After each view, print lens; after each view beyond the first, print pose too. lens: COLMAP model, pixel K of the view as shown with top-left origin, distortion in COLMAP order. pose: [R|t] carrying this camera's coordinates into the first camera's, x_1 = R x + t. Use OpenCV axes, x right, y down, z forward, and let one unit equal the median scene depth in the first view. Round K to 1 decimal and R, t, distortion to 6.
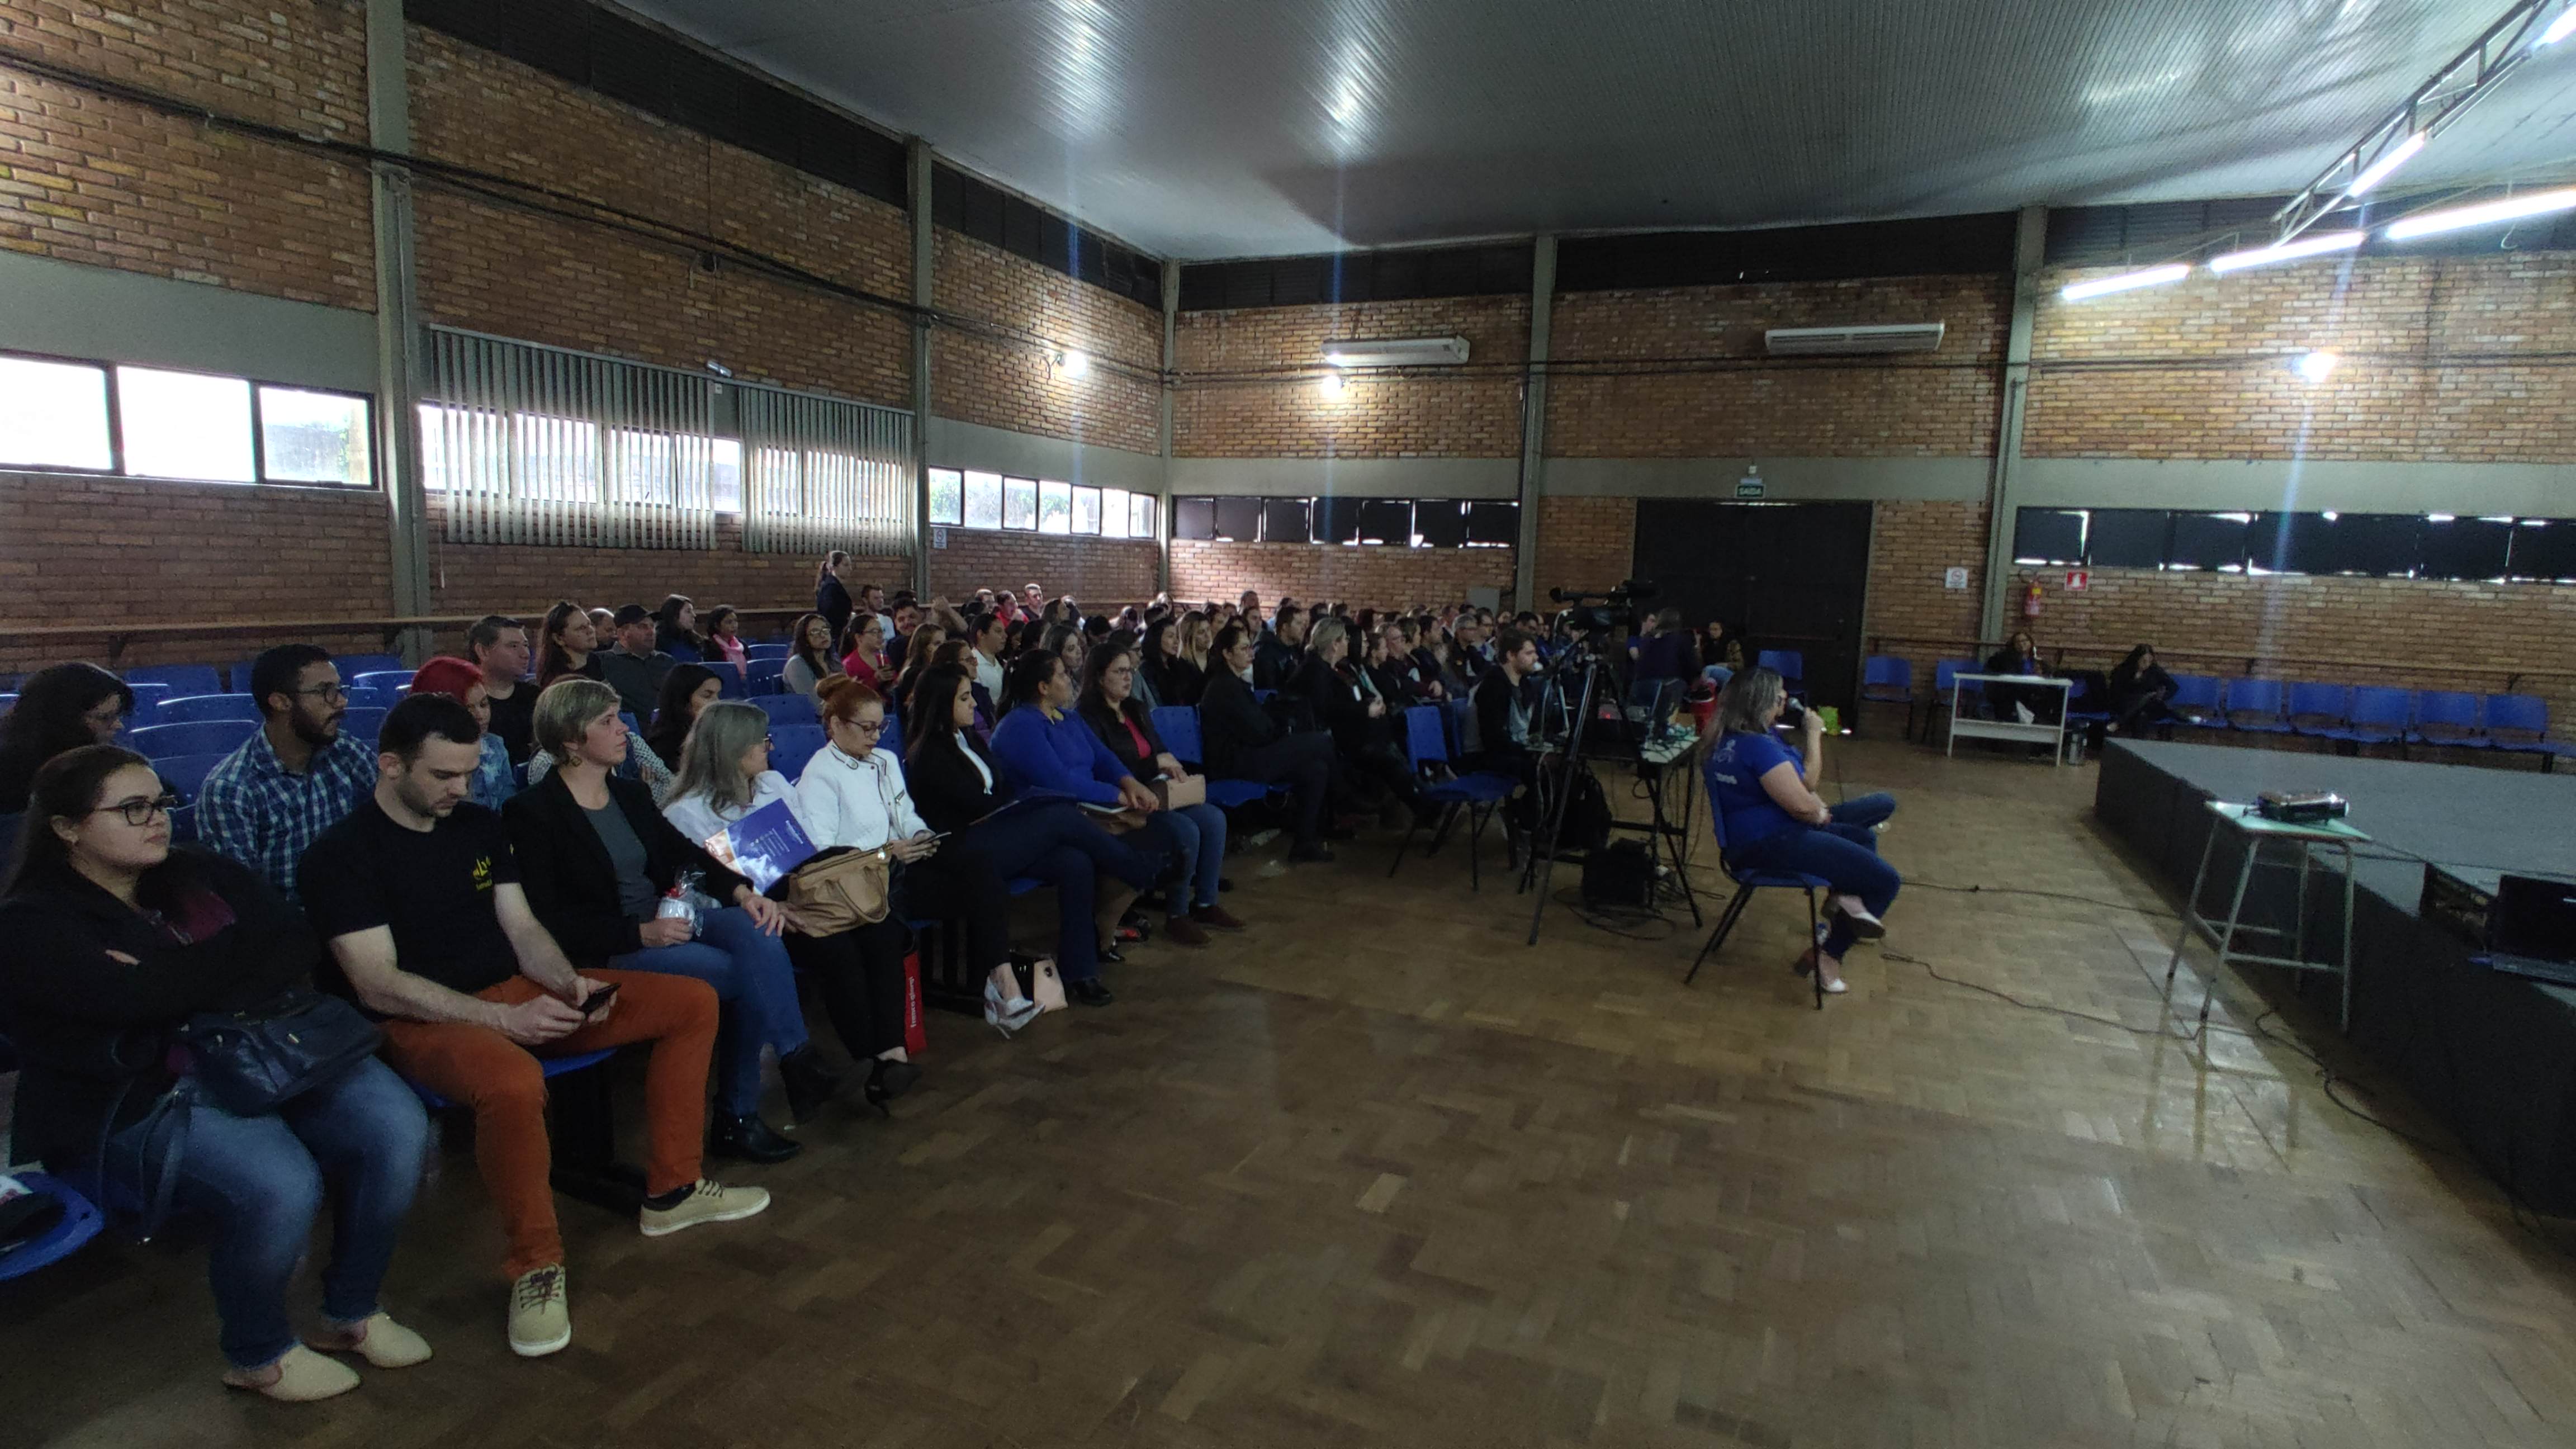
lens RADIAL K [[1255.7, 0, 1311.1], [0, 1255.7, 720.8], [0, 0, 1]] dist [0.003282, -0.007479]
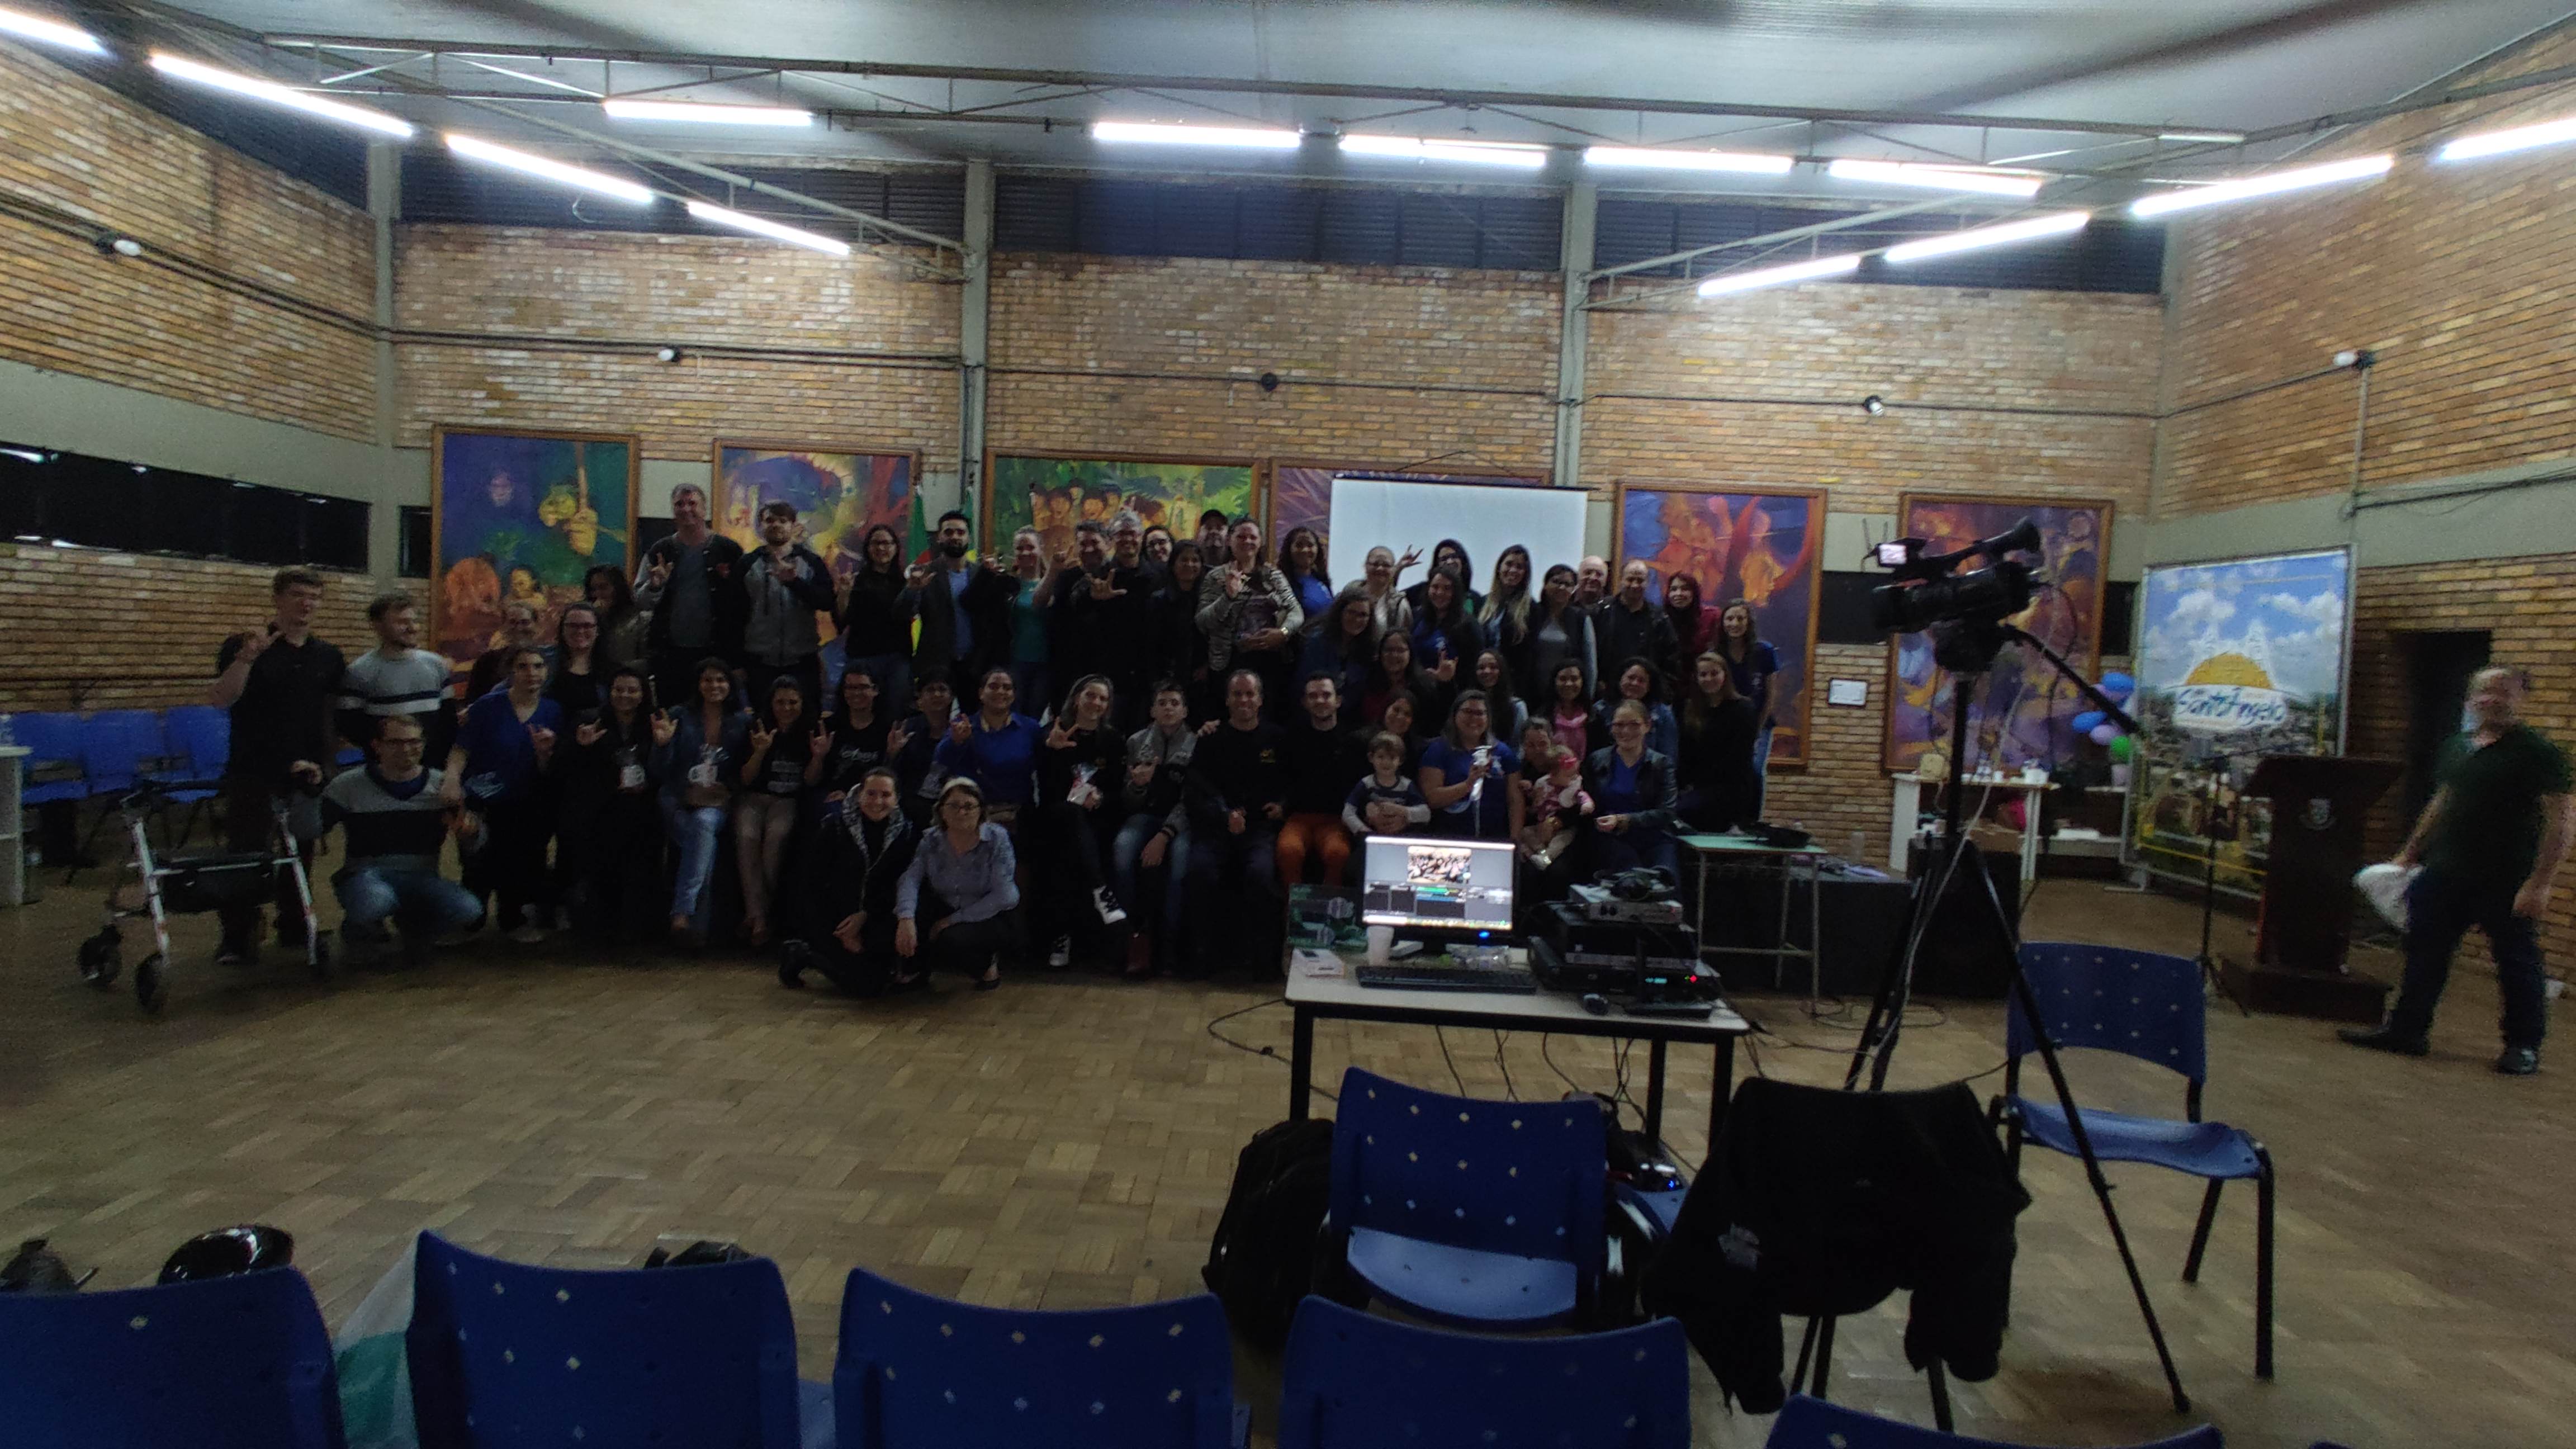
lens RADIAL K [[1255.7, 0, 1278.8], [0, 1255.7, 734.7], [0, 0, 1]] dist [0.003282, -0.007479]
pose [[-0.378281, -0.112747, 0.918799, -0.089011], [0.051425, 0.988463, 0.142468, -0.078859], [-0.924261, 0.101143, -0.368118, 0.644776]]
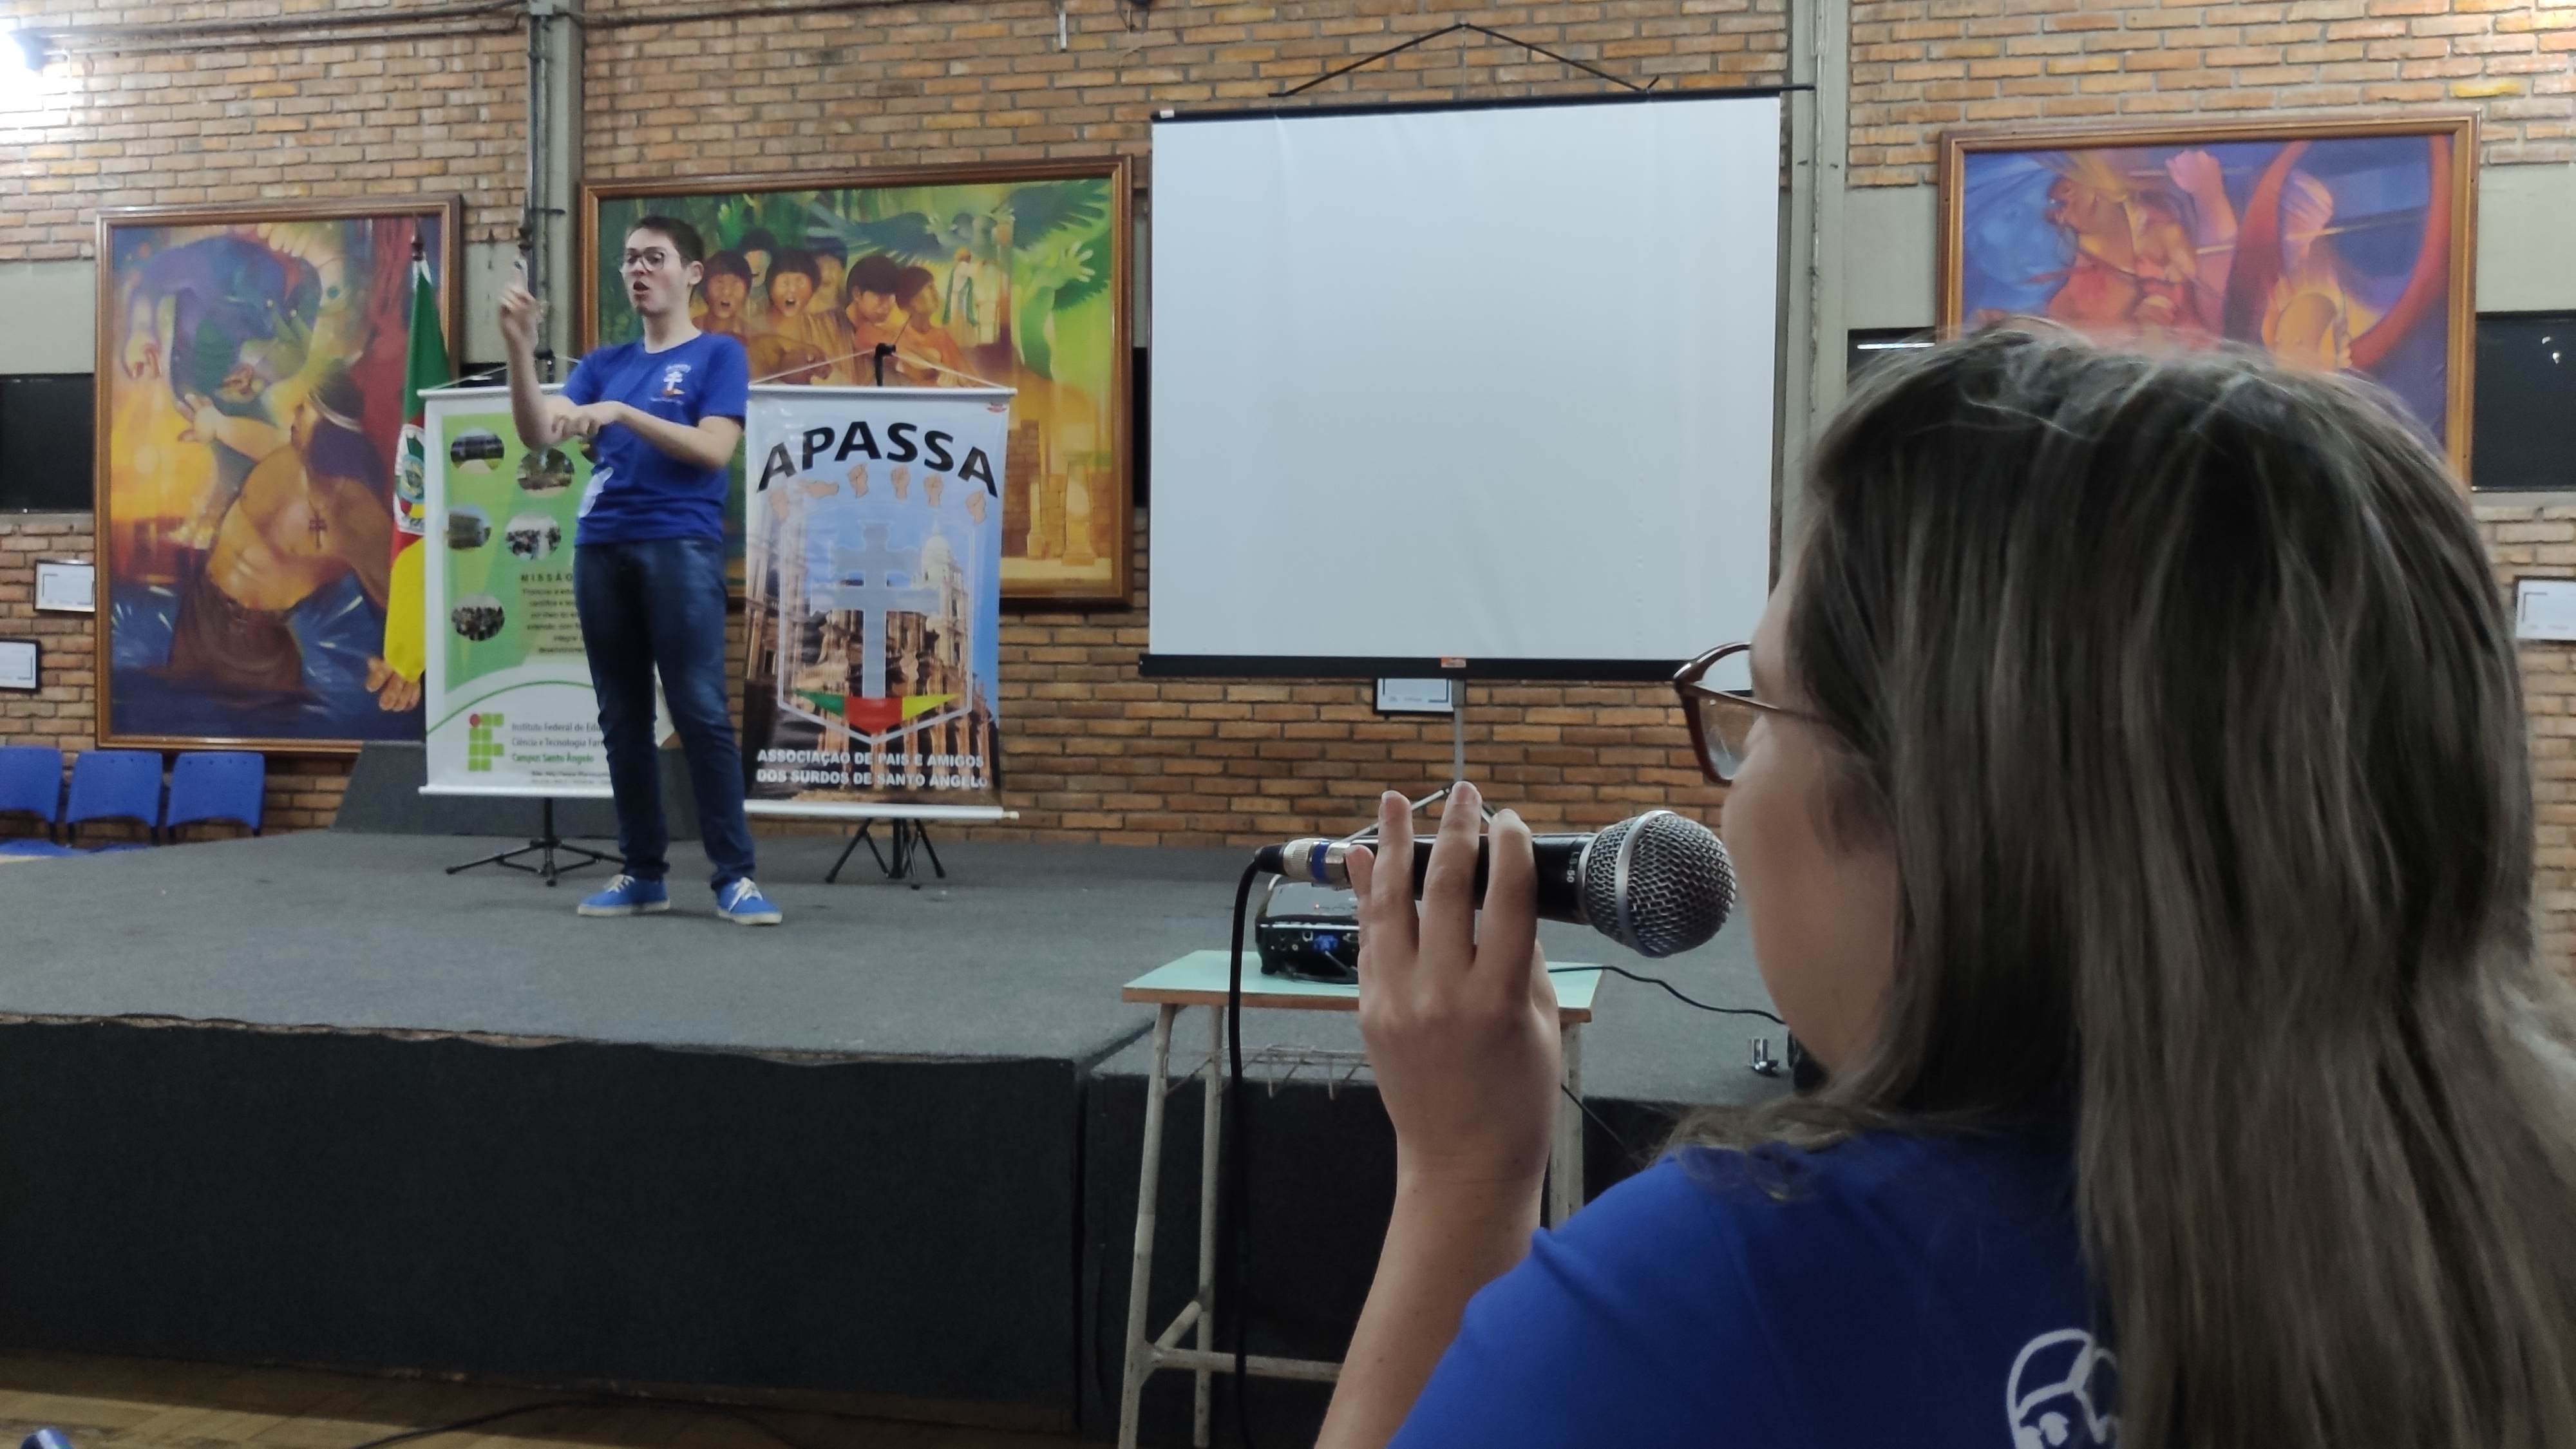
lens RADIAL K [[1957.9, 0, 1290.4], [0, 1957.9, 751.7], [0, 0, 1]] dist [0.018735, -0.044737]
pose [[-0.205738, -0.070013, 0.976099, 0.095412], [0.099589, 0.990761, 0.092056, -0.013101], [-0.973527, 0.116148, -0.196865, 0.423288]]
